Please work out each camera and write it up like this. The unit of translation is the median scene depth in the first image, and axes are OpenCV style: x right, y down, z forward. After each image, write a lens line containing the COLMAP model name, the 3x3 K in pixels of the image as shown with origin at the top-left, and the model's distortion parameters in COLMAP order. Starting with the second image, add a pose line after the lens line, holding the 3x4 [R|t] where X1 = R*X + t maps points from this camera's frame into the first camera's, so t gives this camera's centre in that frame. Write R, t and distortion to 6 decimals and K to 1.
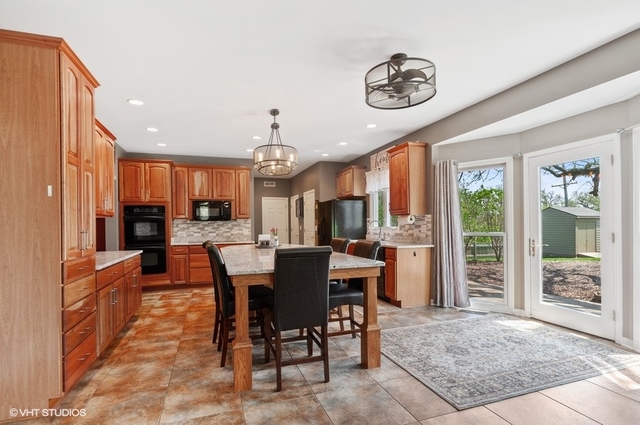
lens RADIAL K [[310.5, 0, 312.4], [0, 310.5, 229.6], [0, 0, 1]] dist [-0.000572, -0.000225]
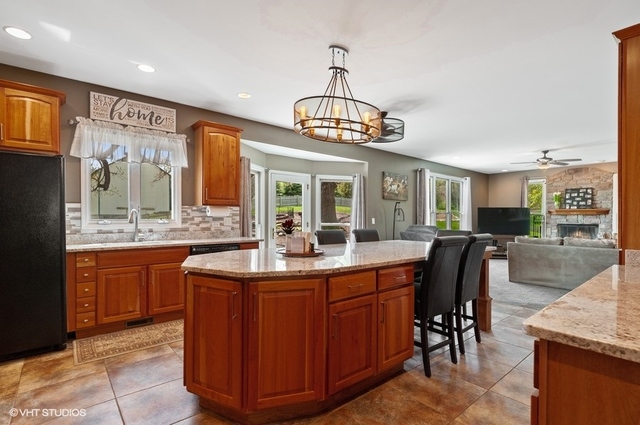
lens RADIAL K [[312.6, 0, 320.3], [0, 312.6, 220.5], [0, 0, 1]] dist [-0.001817, -0.000284]
pose [[-0.376901, 0.010121, 0.926198, -0.650265], [0.019433, 0.999807, -0.003018, 0.002941], [-0.926050, 0.016861, -0.377024, 1.132399]]
